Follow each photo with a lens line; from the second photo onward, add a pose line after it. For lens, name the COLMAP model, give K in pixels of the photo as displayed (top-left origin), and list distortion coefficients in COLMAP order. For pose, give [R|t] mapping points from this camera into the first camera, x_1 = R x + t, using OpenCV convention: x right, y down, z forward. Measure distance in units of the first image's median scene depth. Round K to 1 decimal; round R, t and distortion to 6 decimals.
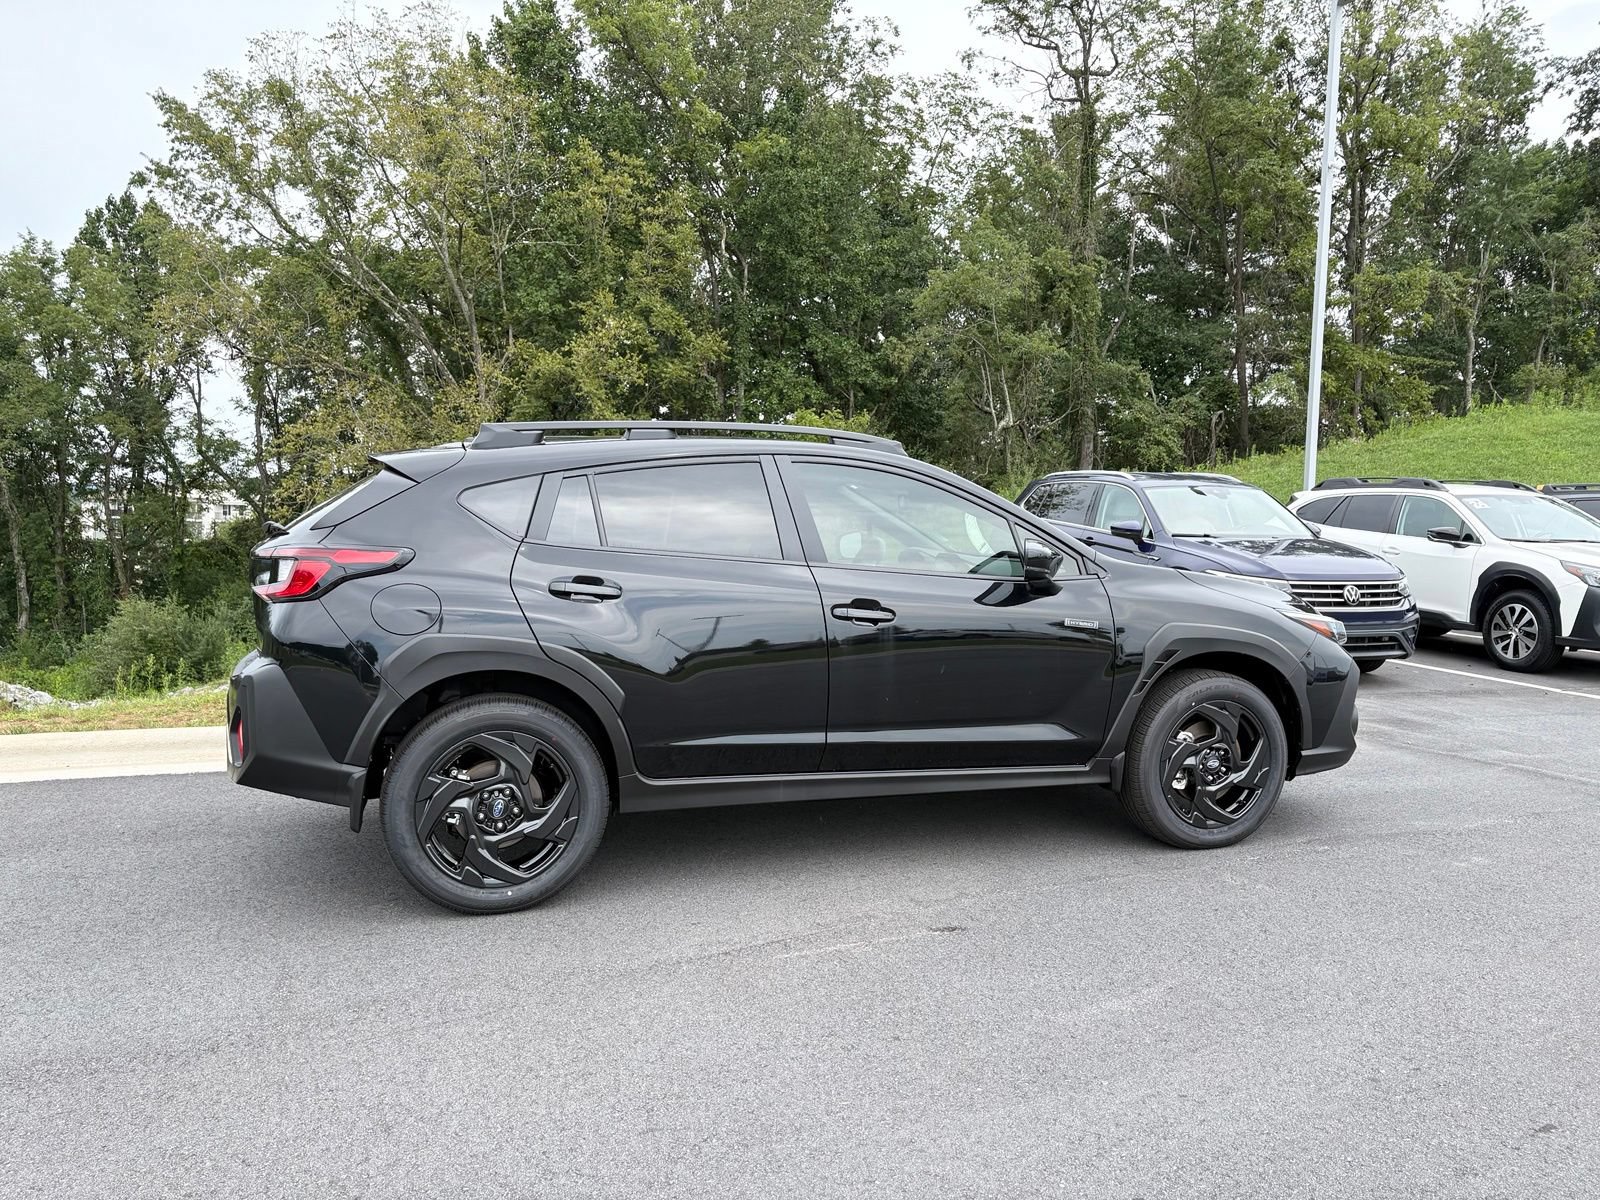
lens RADIAL K [[1210.8, 0, 800.0], [0, 1210.8, 600.0], [0, 0, 1]] dist [0.021336, -0.005165]
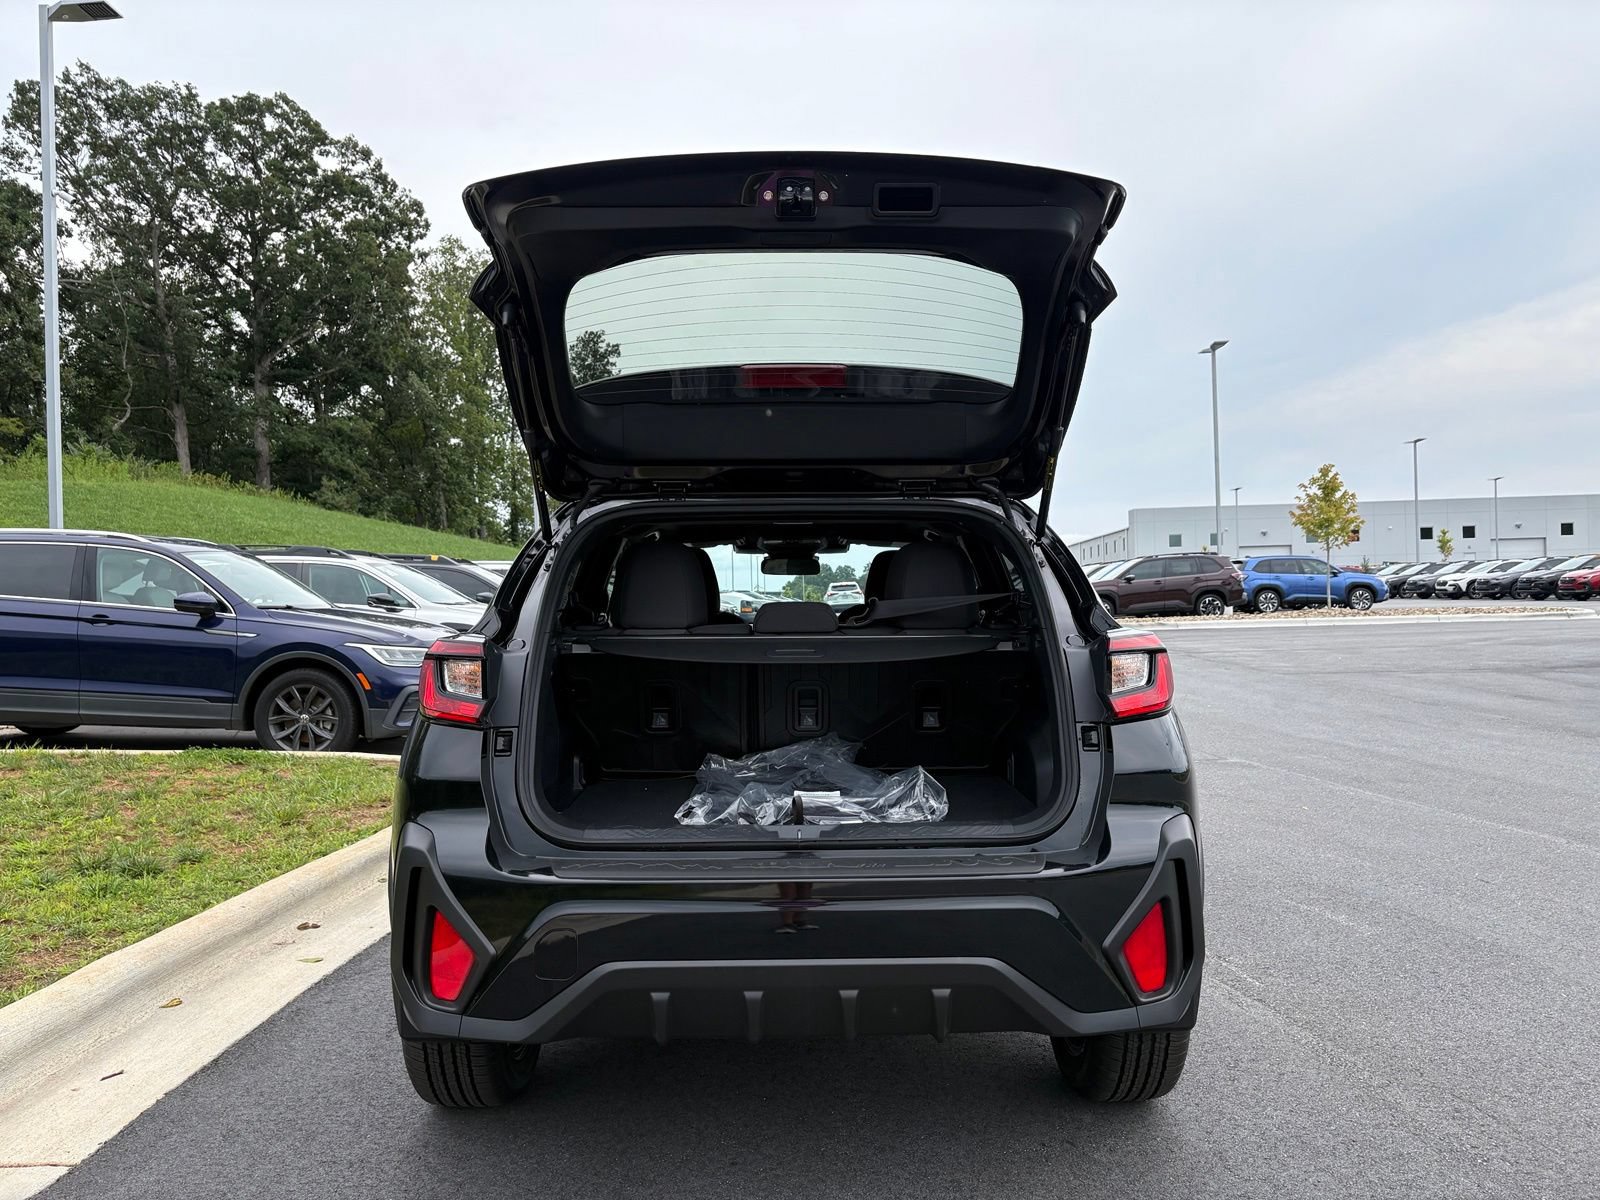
lens RADIAL K [[1210.8, 0, 800.0], [0, 1210.8, 600.0], [0, 0, 1]] dist [0.021336, -0.005165]
pose [[0.290373, -0.021521, 0.956671, -0.120496], [0.076090, 0.997101, -0.000665, -0.008148], [-0.953884, 0.072986, 0.291169, 0.108396]]
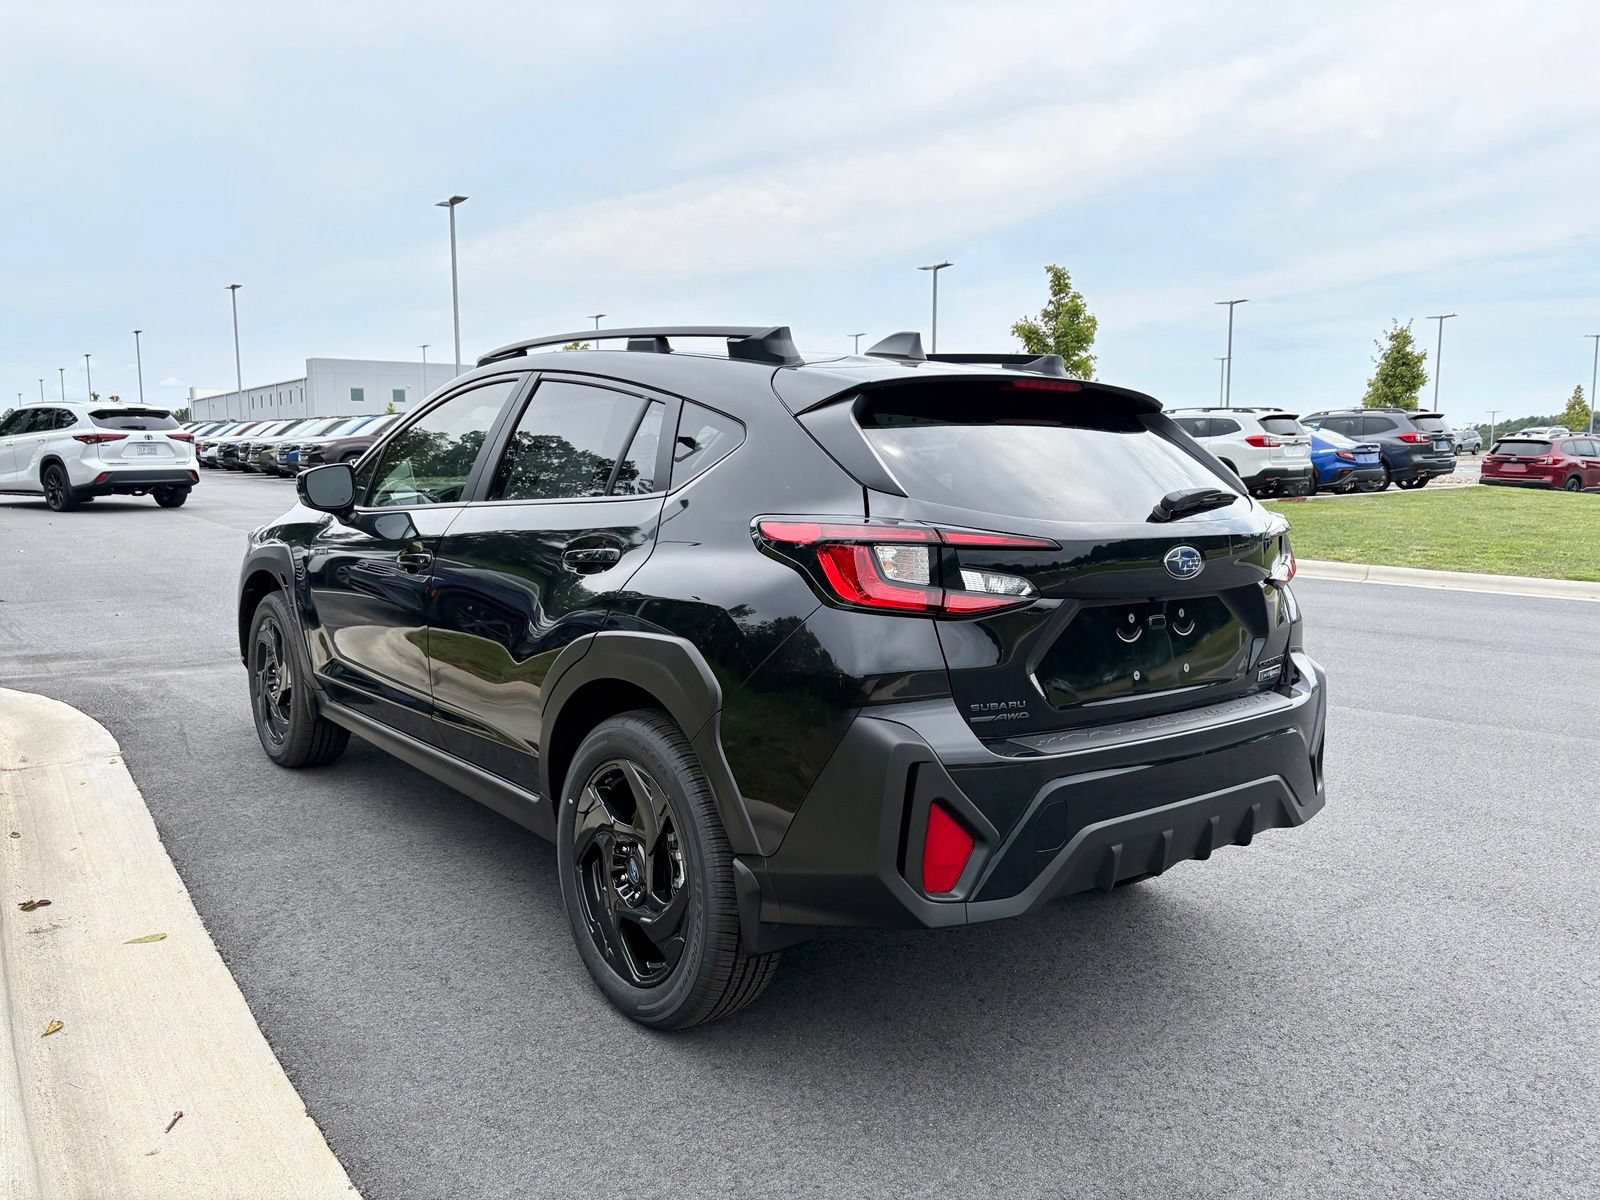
lens RADIAL K [[1210.8, 0, 800.0], [0, 1210.8, 600.0], [0, 0, 1]] dist [0.021336, -0.005165]
pose [[-0.364408, -0.132010, 0.921835, -0.118271], [0.033877, 0.987367, 0.154786, -0.013633], [-0.930623, 0.087634, -0.355332, 0.175767]]
